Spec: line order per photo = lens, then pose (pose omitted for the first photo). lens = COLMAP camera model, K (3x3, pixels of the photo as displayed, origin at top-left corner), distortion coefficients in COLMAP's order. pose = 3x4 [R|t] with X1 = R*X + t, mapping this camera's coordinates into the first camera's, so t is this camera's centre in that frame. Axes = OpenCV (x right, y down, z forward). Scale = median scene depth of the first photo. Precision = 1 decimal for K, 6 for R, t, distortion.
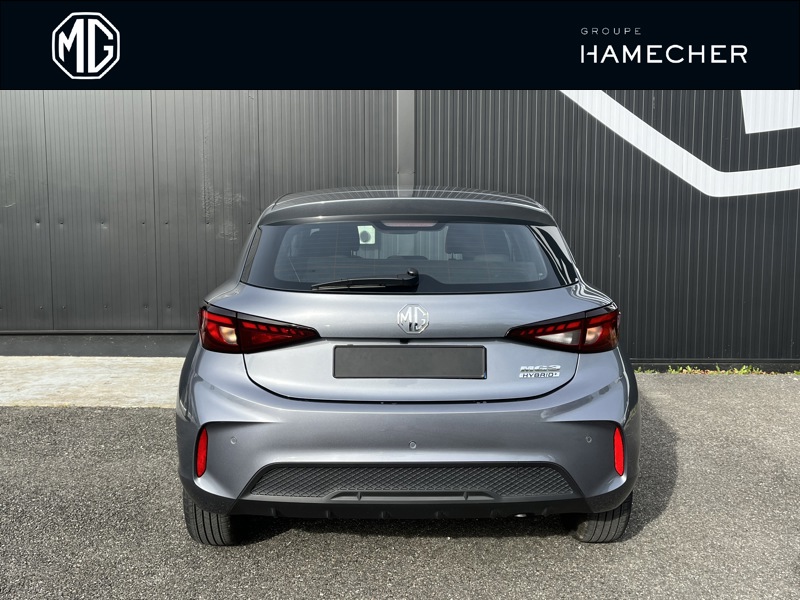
lens RADIAL K [[748.9, 0, 399.7], [0, 748.9, 295.4], [0, 0, 1]] dist [0.014941, 0.000000]
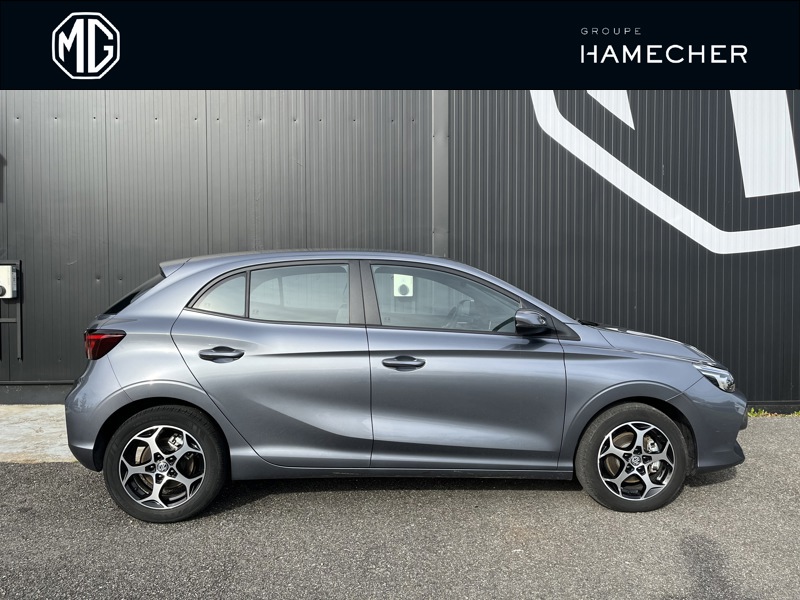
lens RADIAL K [[606.7, 0, 404.4], [0, 606.7, 296.5], [0, 0, 1]] dist [0.052889, -0.084803]
pose [[0.999524, -0.003493, 0.030668, -0.072865], [0.005518, 0.997790, -0.066217, -0.011571], [-0.030369, 0.066354, 0.997334, 0.120775]]
